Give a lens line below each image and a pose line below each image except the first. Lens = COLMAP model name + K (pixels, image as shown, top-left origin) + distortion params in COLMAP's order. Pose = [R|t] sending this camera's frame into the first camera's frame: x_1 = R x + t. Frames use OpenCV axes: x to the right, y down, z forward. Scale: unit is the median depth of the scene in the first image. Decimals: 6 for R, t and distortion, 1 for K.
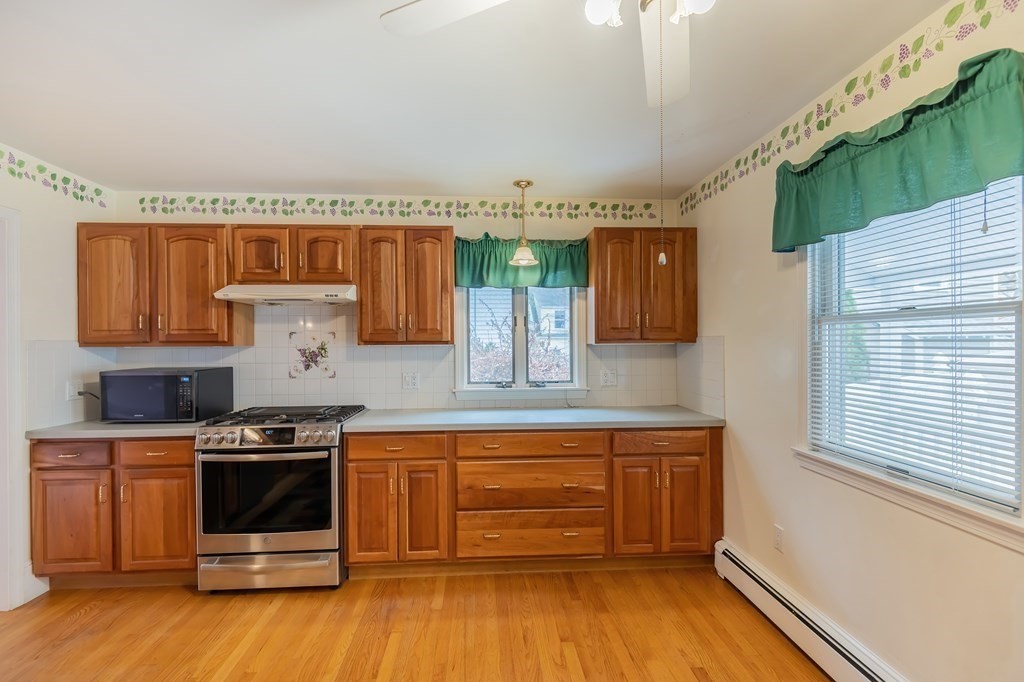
lens RADIAL K [[470.3, 0, 511.9], [0, 470.3, 341.7], [0, 0, 1]] dist [0.003142, -0.006033]
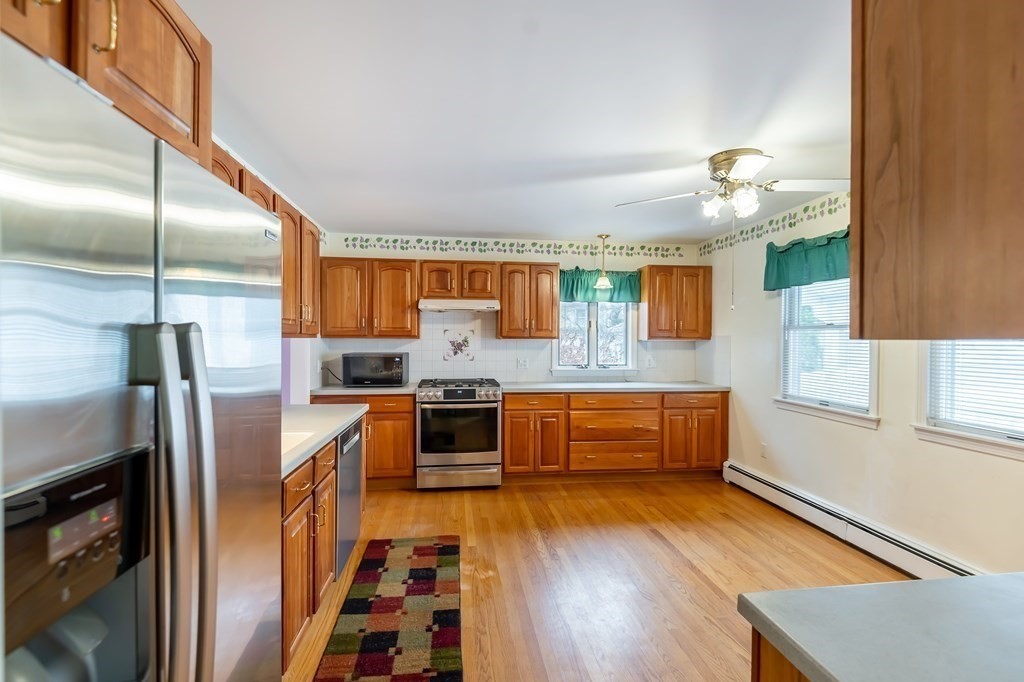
lens RADIAL K [[470.3, 0, 510.4], [0, 470.3, 340.7], [0, 0, 1]] dist [0.003142, -0.006033]
pose [[0.998438, 0.010848, 0.054807, -0.414645], [-0.011288, 0.999906, 0.007722, 0.000927], [-0.054718, -0.008328, 0.998467, -0.608308]]
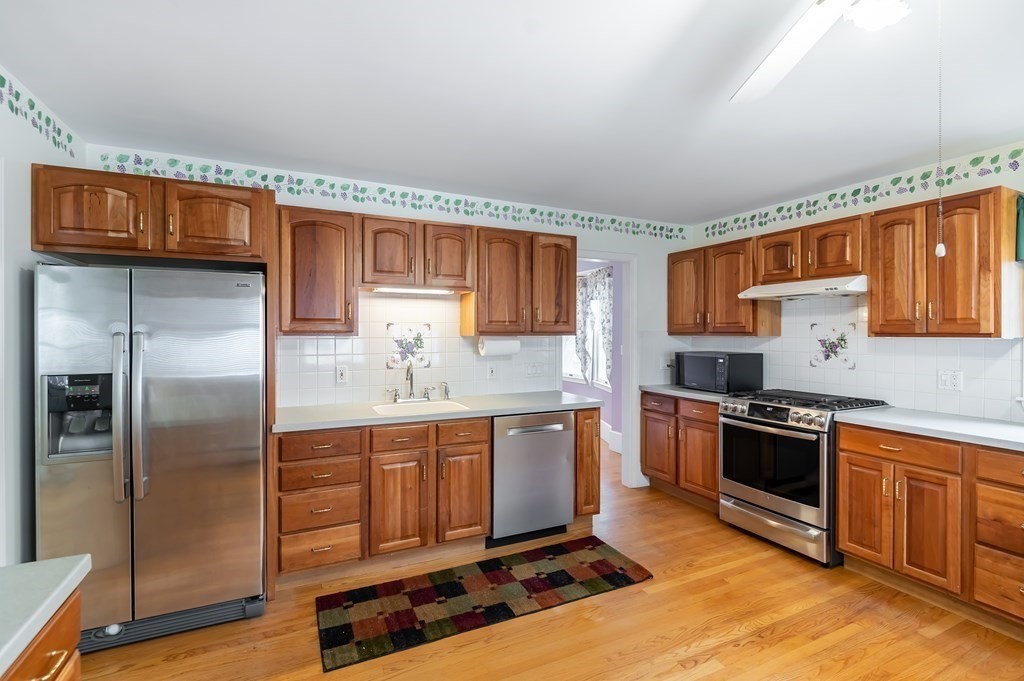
lens RADIAL K [[470.3, 0, 512.7], [0, 470.3, 336.6], [0, 0, 1]] dist [0.003142, -0.006033]
pose [[0.371024, 0.013455, -0.928526, 0.332367], [-0.001872, 0.999904, 0.013742, -0.005532], [0.928622, -0.003360, 0.371013, -0.041650]]
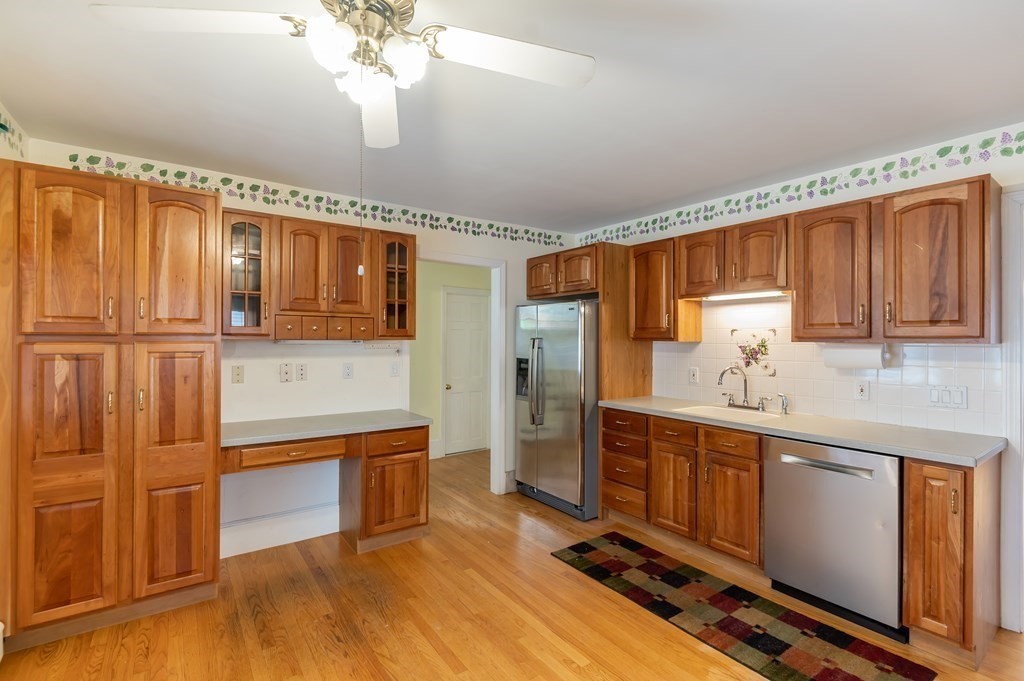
lens RADIAL K [[470.3, 0, 507.9], [0, 470.3, 336.3], [0, 0, 1]] dist [0.003142, -0.006033]
pose [[-0.851219, 0.003335, -0.524800, 0.246592], [0.004747, 0.999988, -0.001345, -0.005272], [0.524789, -0.003636, -0.851225, 0.865214]]
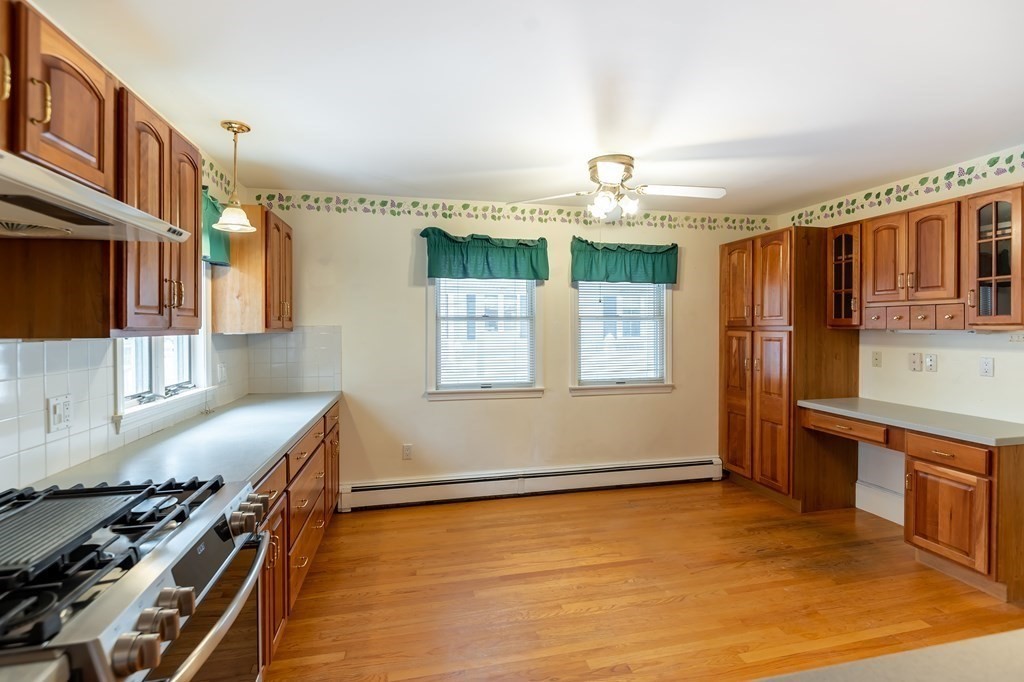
lens RADIAL K [[470.3, 0, 512.8], [0, 470.3, 330.7], [0, 0, 1]] dist [0.003142, -0.006033]
pose [[-0.156760, 0.000454, 0.987637, -0.924119], [0.000436, 1.000000, -0.000390, 0.002394], [-0.987637, 0.000369, -0.156760, 0.762231]]
